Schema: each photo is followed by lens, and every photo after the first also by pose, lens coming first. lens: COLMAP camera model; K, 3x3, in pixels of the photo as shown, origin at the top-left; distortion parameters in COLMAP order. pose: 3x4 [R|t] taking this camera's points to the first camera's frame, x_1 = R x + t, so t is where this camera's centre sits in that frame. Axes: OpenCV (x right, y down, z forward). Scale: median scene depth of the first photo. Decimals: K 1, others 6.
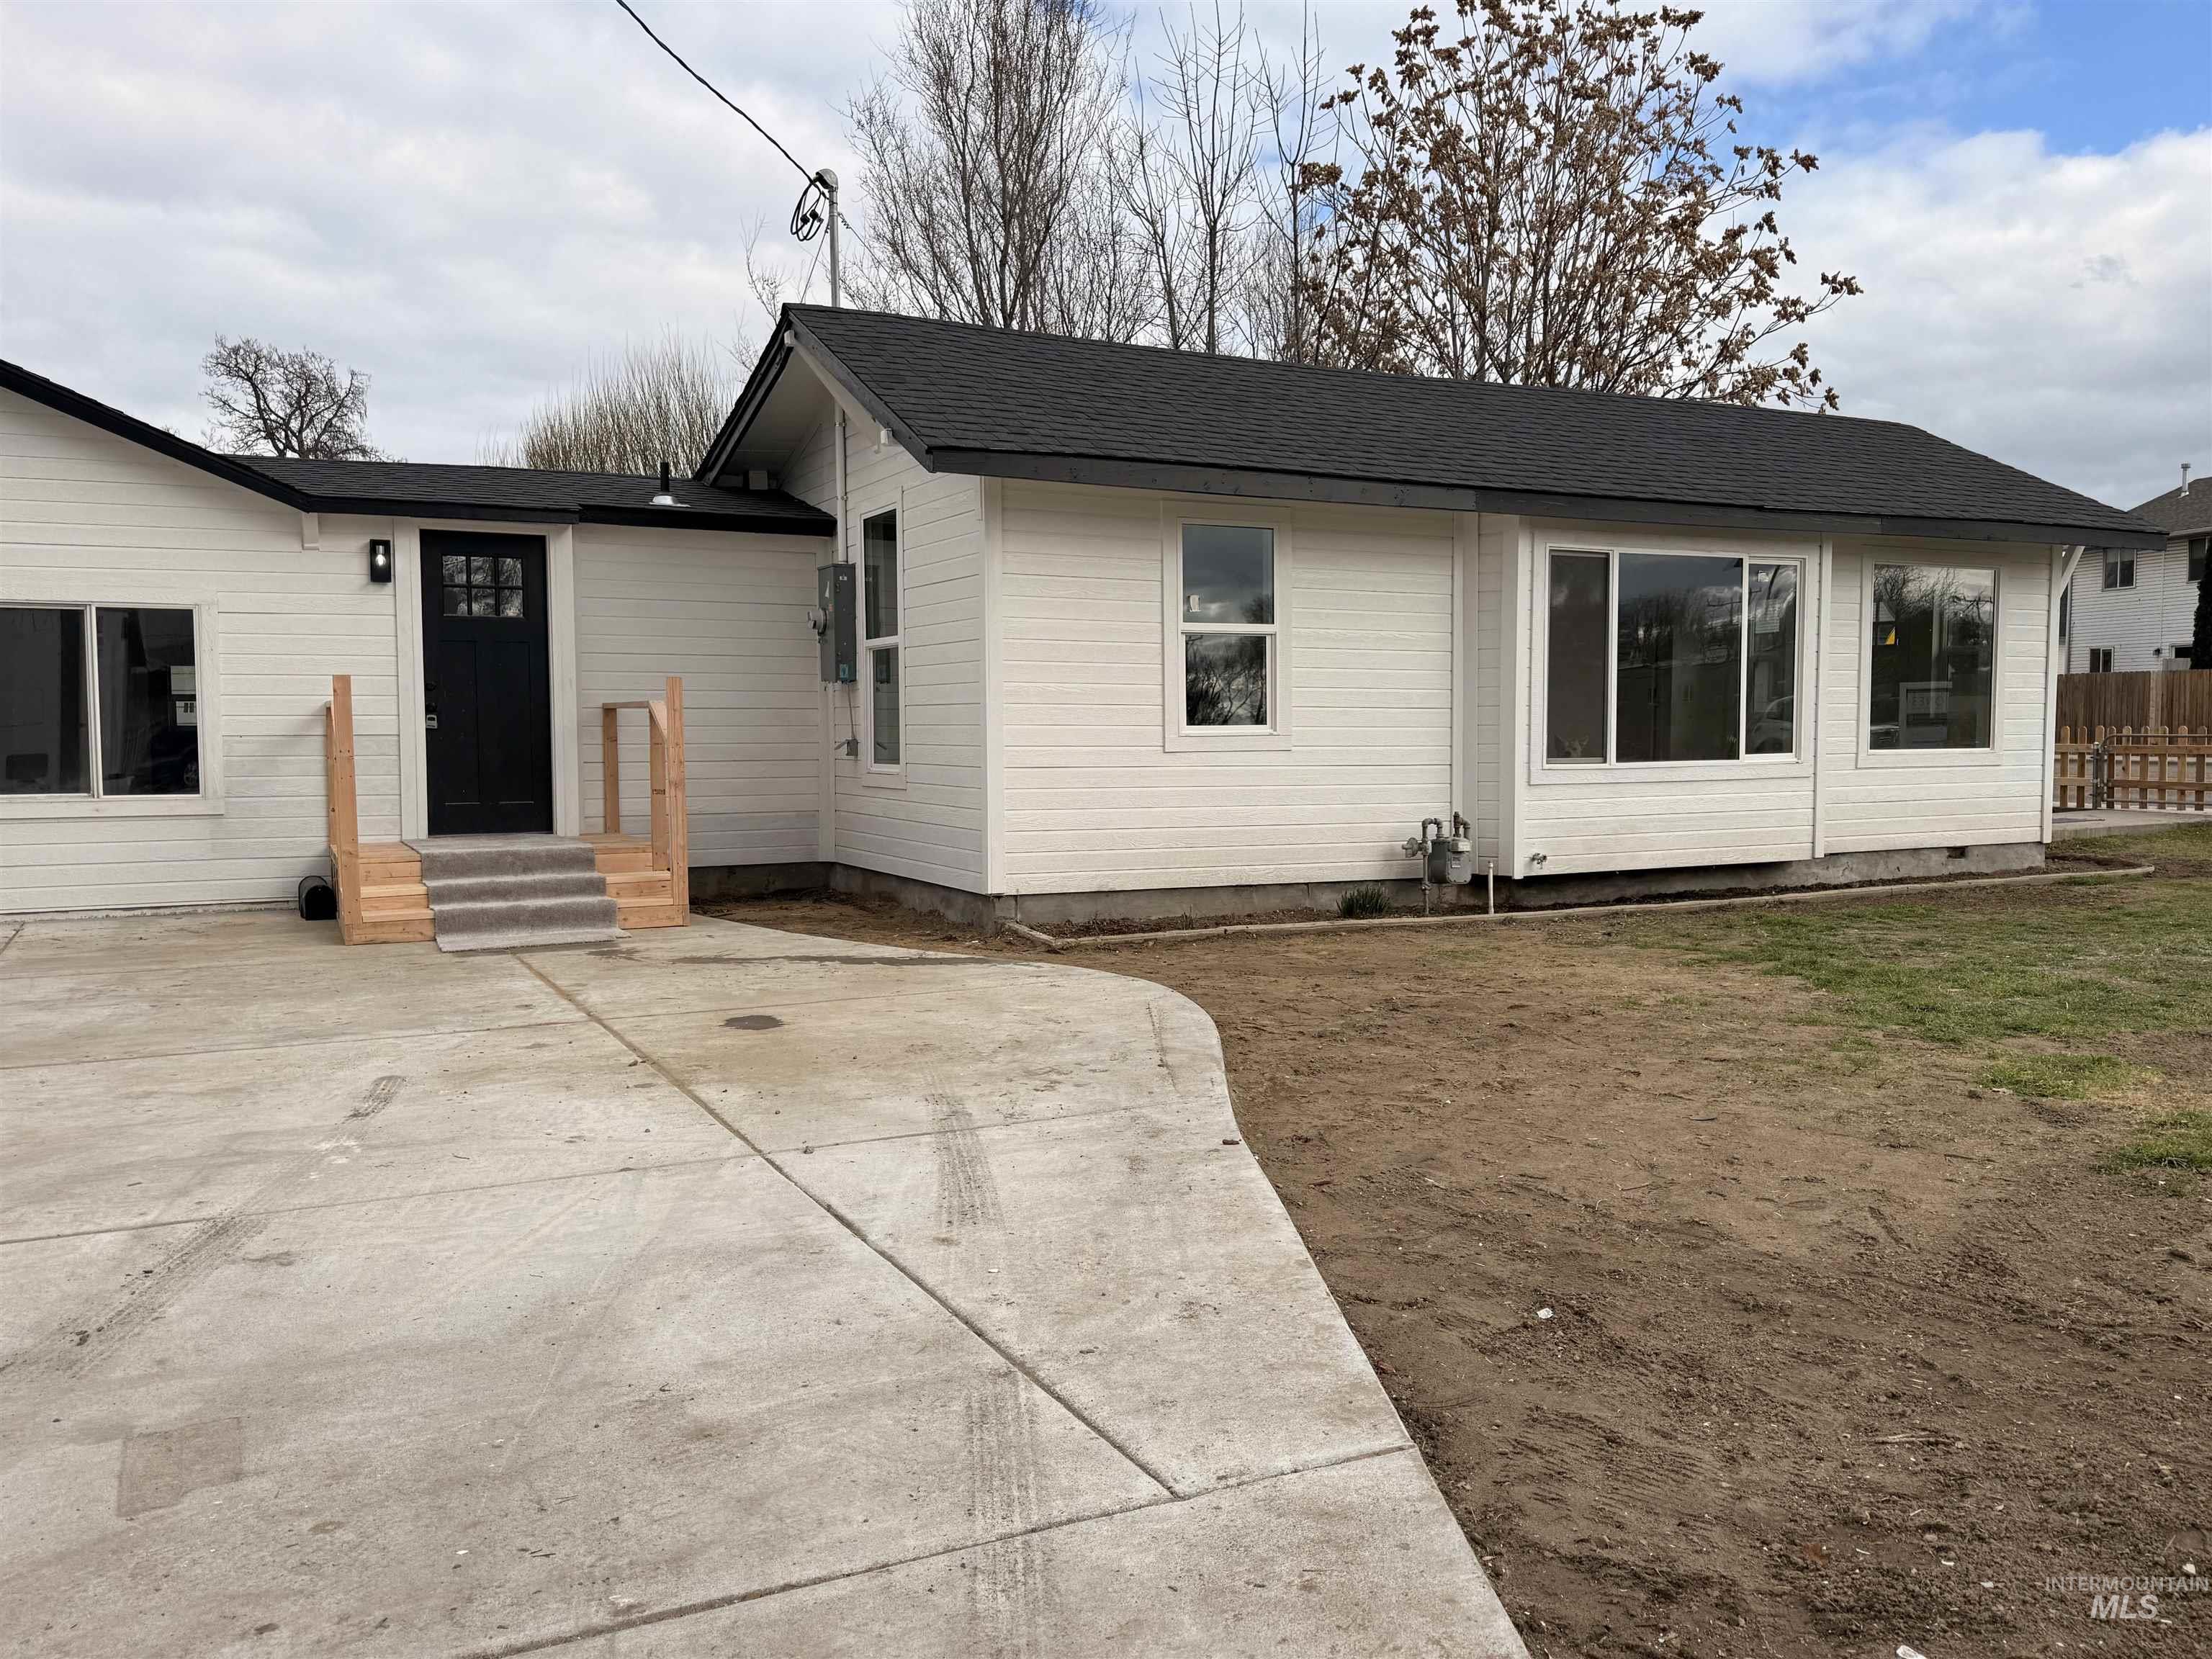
lens RADIAL K [[1619.1, 0, 1106.0], [0, 1619.1, 829.5], [0, 0, 1]] dist [0.111237, -0.138910]
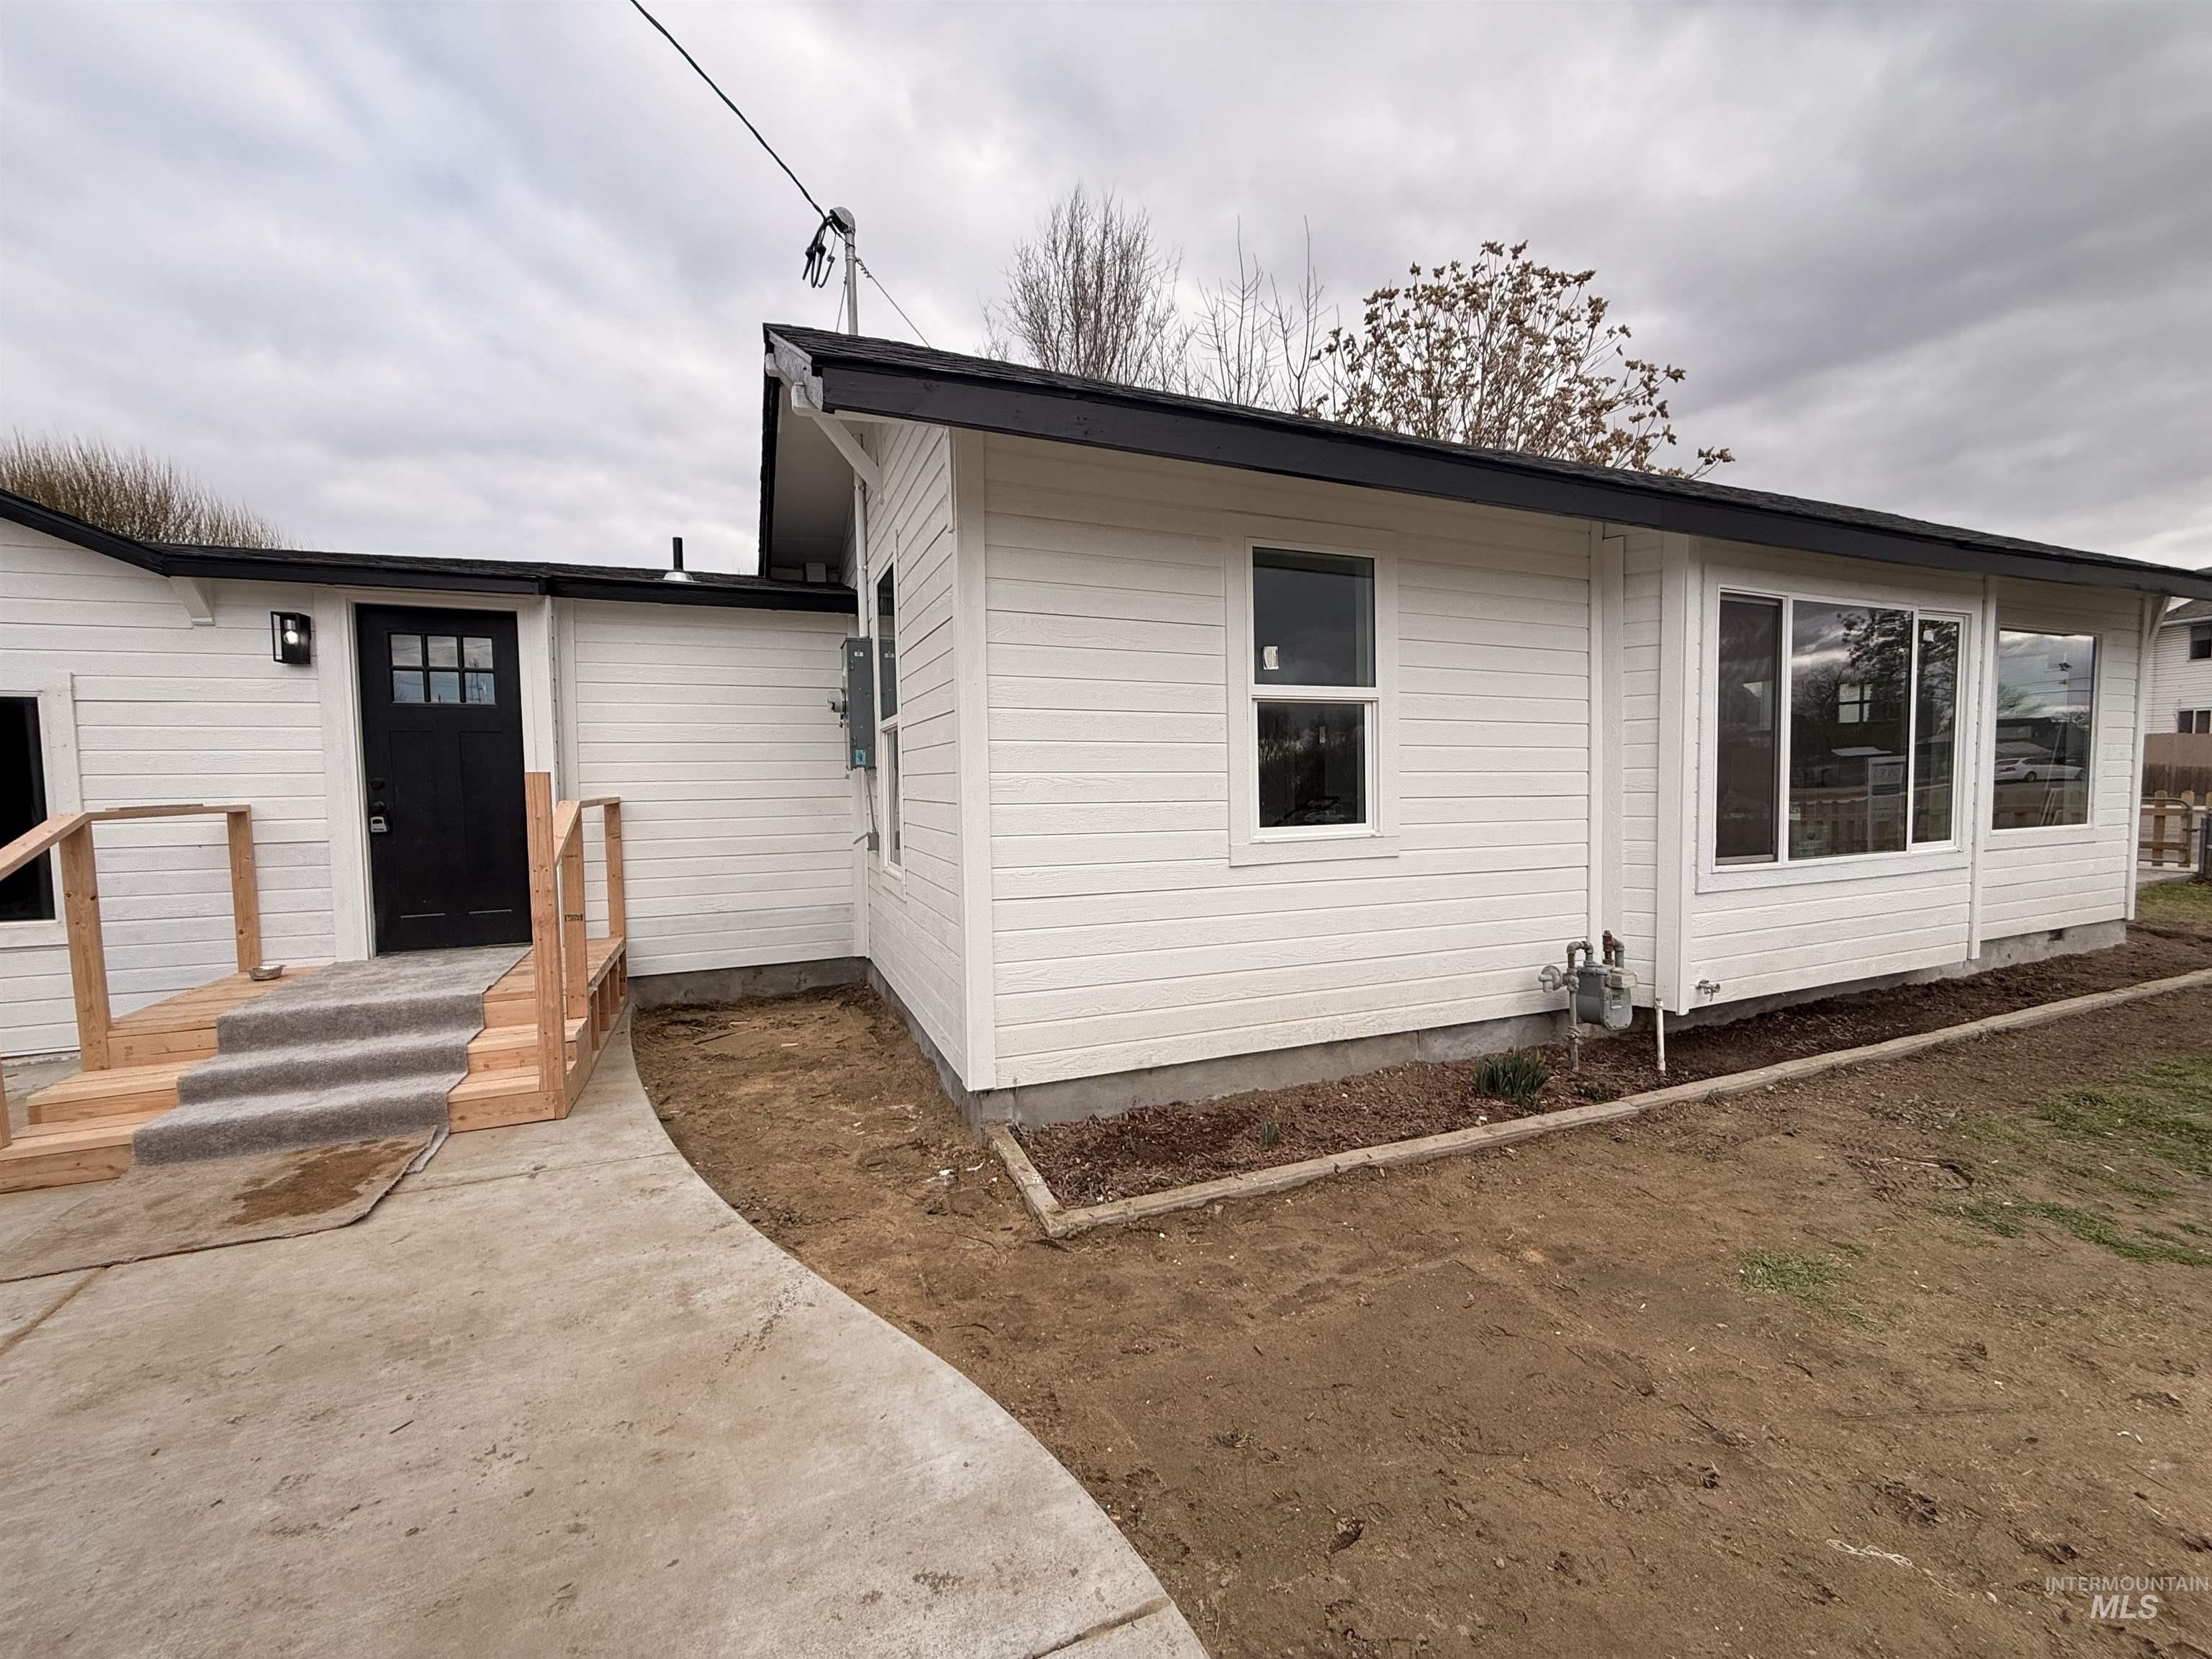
lens RADIAL K [[860.5, 0, 1106.0], [0, 860.5, 829.5], [0, 0, 1]] dist [-0.003154, 0.000024]
pose [[0.997297, -0.007210, -0.073121, 0.008687], [0.006637, 0.999945, -0.008078, -0.055446], [0.073176, 0.007571, 0.997290, 0.560009]]
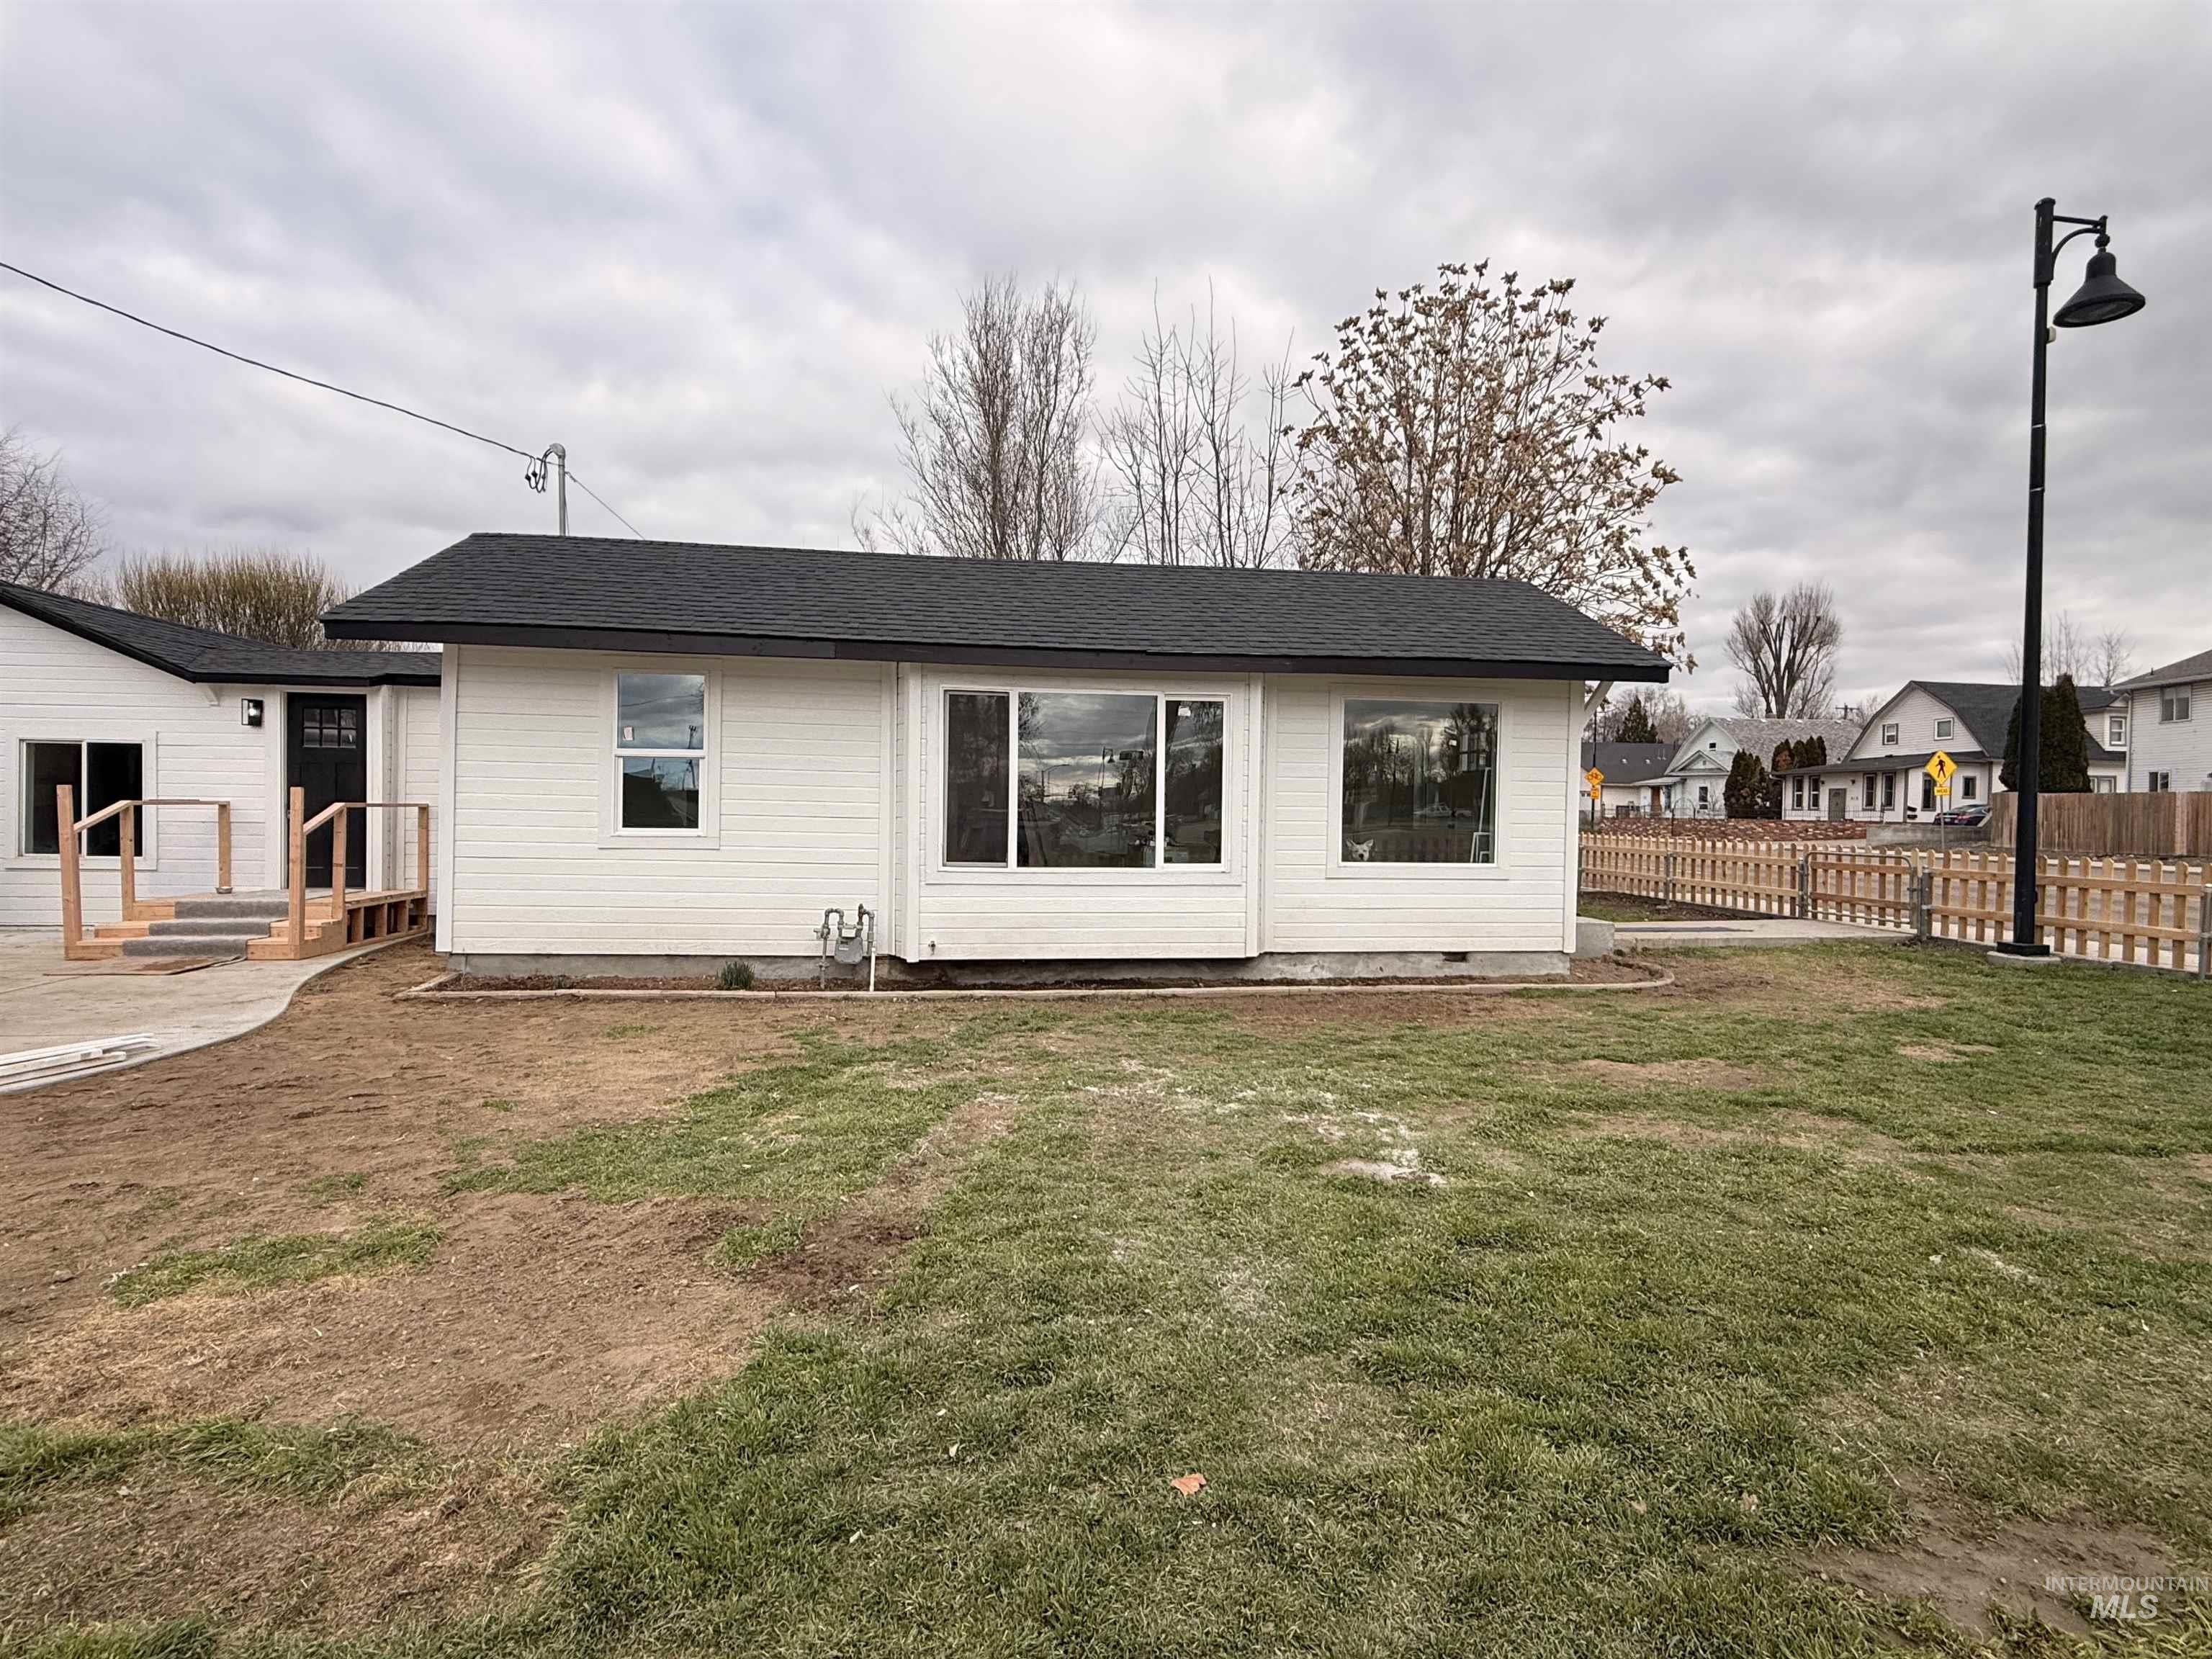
lens RADIAL K [[1027.0, 0, 1106.0], [0, 1027.0, 829.5], [0, 0, 1]] dist [0.005050, 0.000095]
pose [[0.945799, 0.023555, -0.323898, 0.617131], [-0.039383, 0.998324, -0.042401, -0.039796], [0.322356, 0.052859, 0.945142, 0.320731]]
